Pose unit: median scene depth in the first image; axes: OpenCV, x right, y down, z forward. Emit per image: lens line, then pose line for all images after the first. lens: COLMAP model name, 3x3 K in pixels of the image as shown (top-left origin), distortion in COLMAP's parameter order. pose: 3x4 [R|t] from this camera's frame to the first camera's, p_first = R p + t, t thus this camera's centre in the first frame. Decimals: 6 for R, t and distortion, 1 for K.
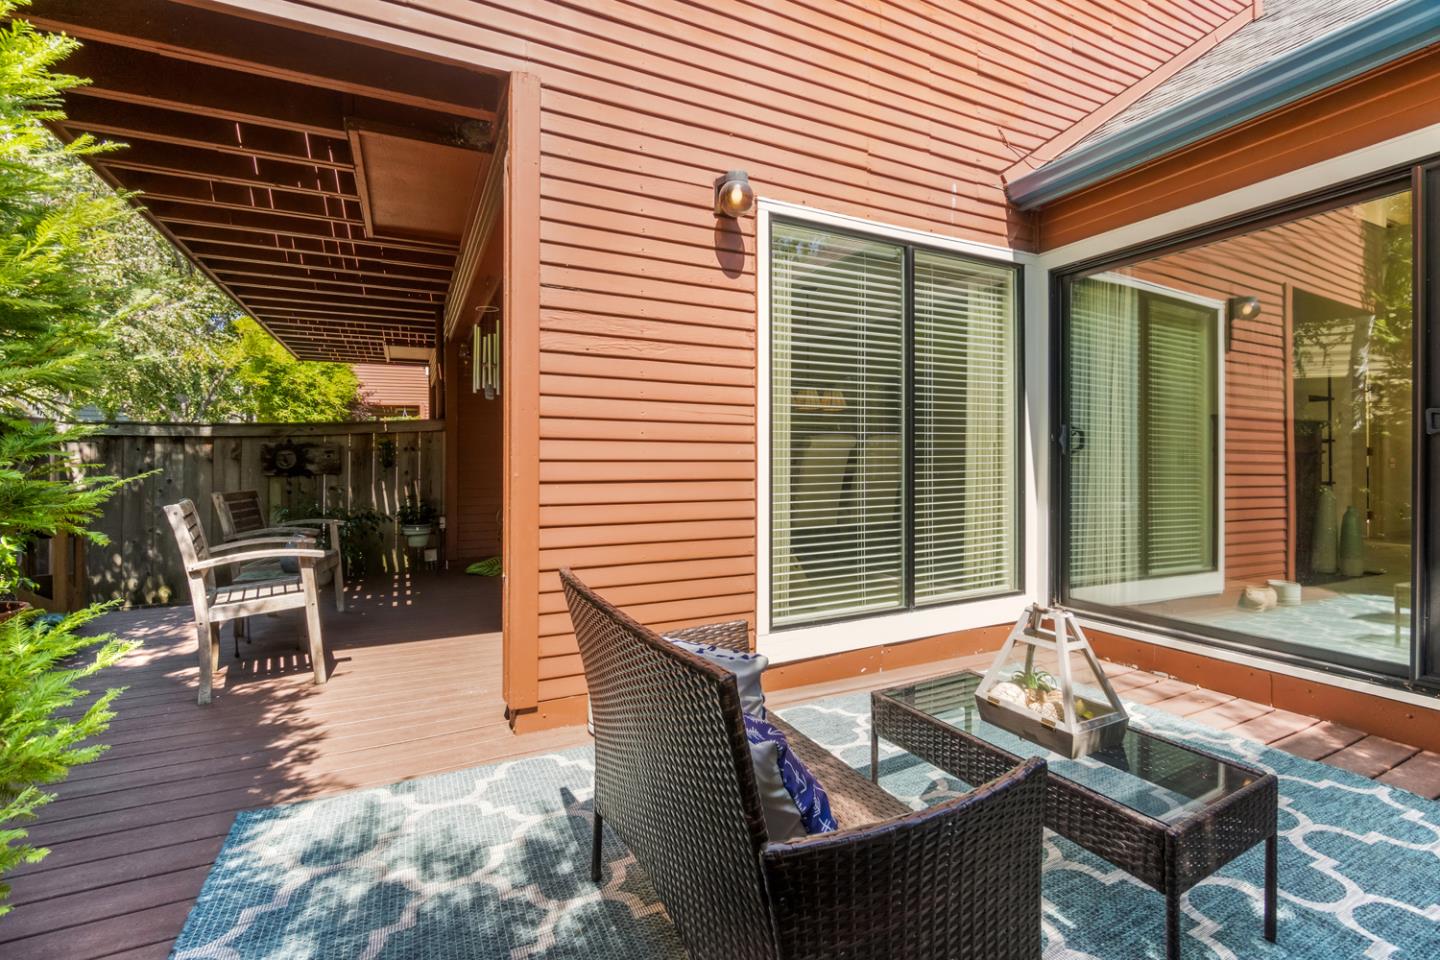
lens RADIAL K [[624.1, 0, 720.0], [0, 624.1, 480.0], [0, 0, 1]] dist [-0.000191, 0.000070]
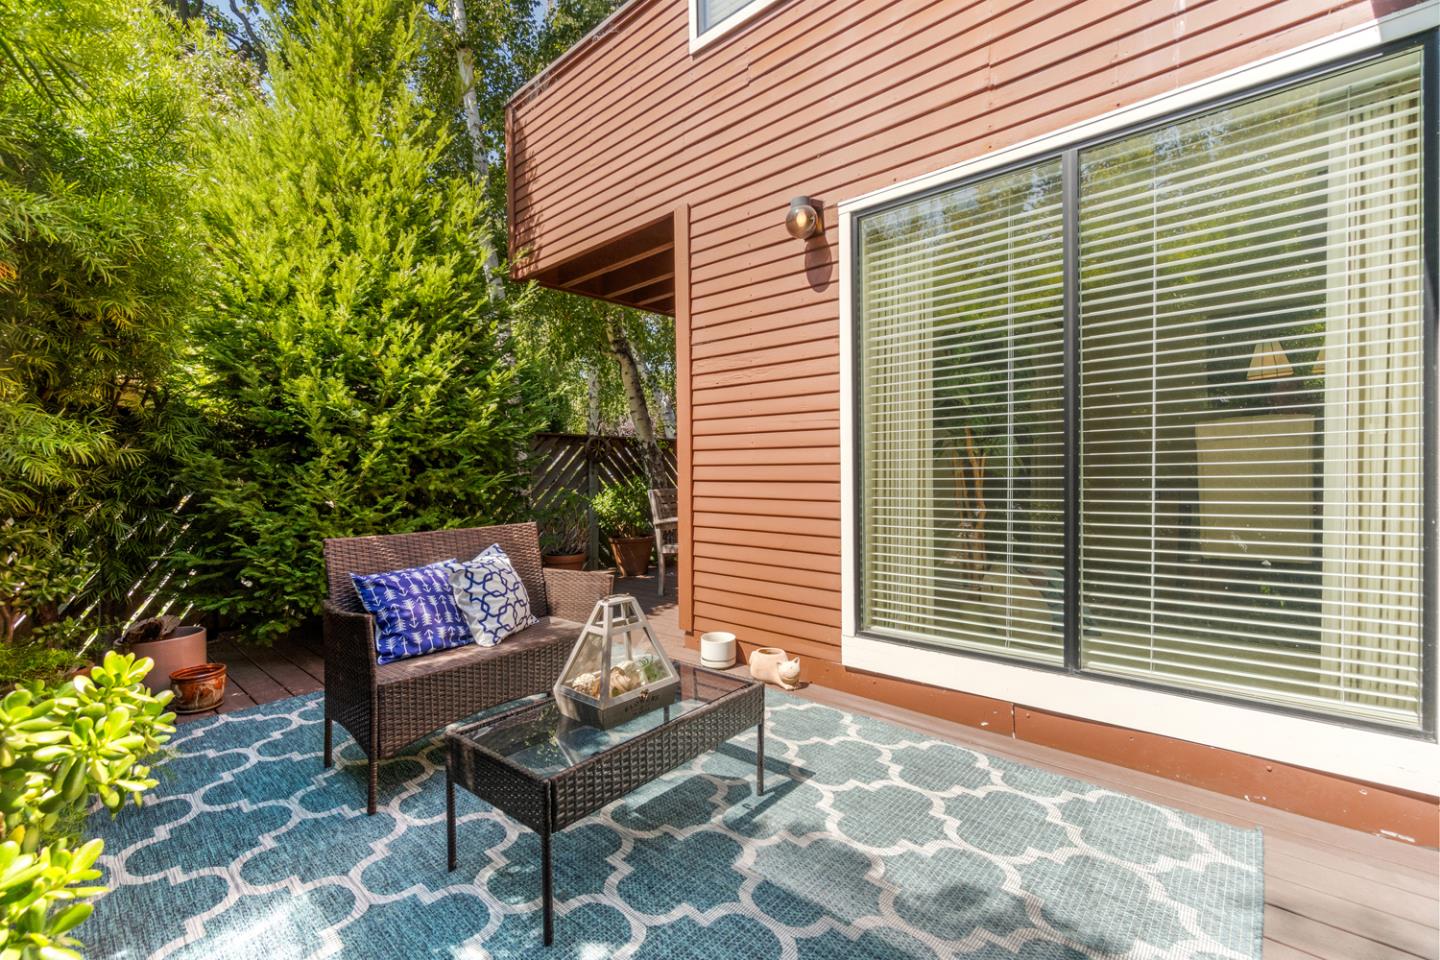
lens RADIAL K [[624.1, 0, 720.0], [0, 624.1, 480.0], [0, 0, 1]] dist [-0.000191, 0.000070]
pose [[0.380485, 0.015155, -0.924663, 0.928932], [-0.011377, 0.999867, 0.011706, -0.012892], [0.924717, 0.006066, 0.380607, 0.433182]]
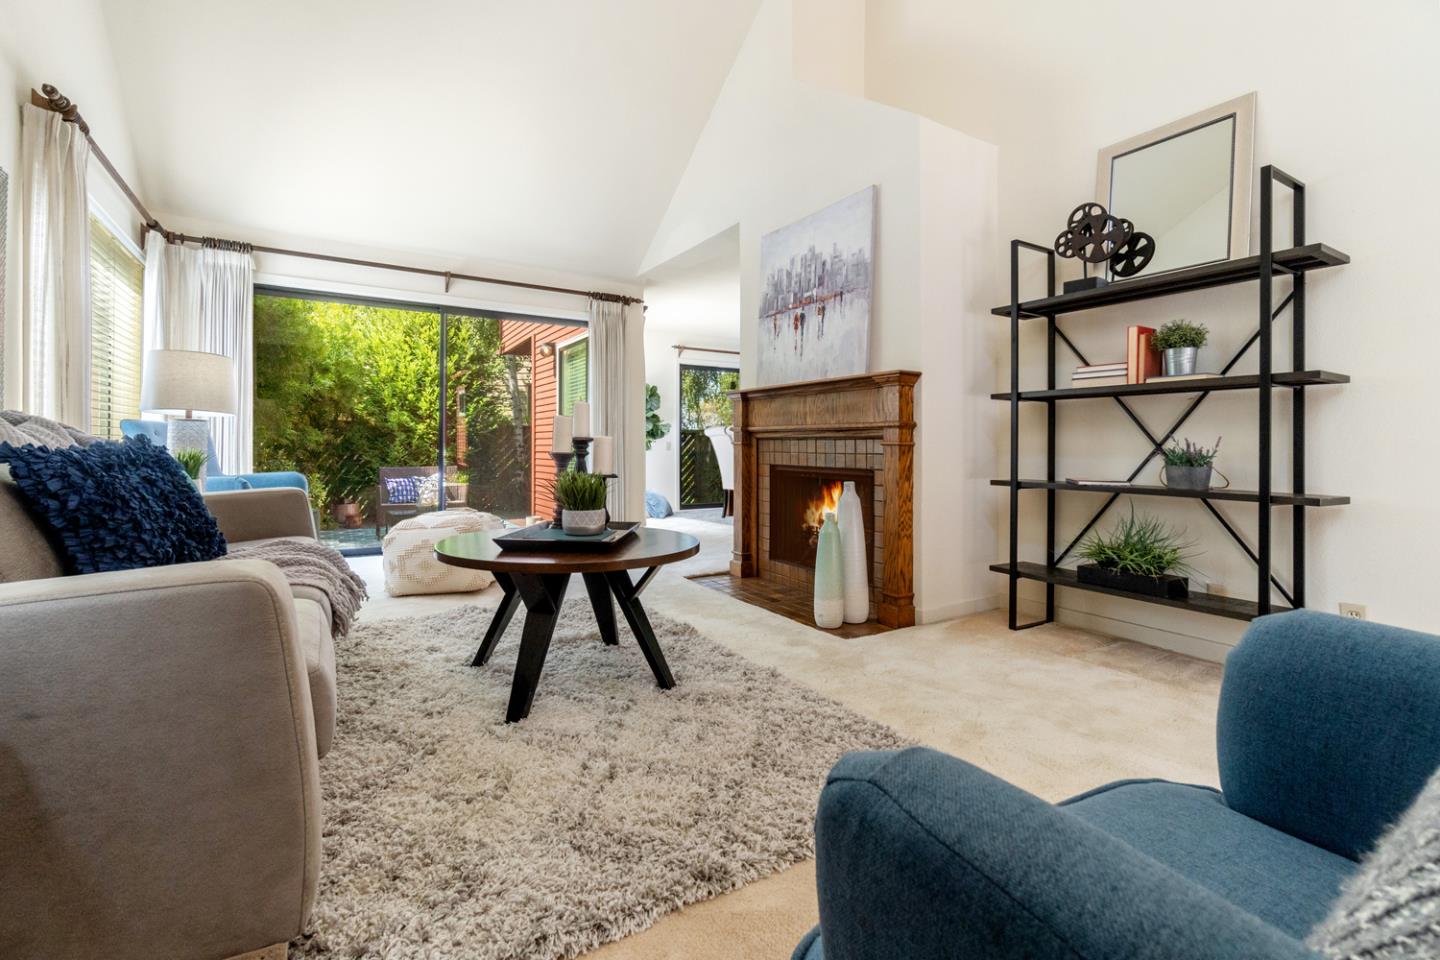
lens RADIAL K [[644.2, 0, 722.2], [0, 644.2, 448.9], [0, 0, 1]] dist [-0.001230, 0.000259]
pose [[0.101885, 0.003959, -0.994788, 2.876911], [-0.021217, 0.999773, 0.001806, -0.035200], [0.994570, 0.020923, 0.101946, 1.446619]]
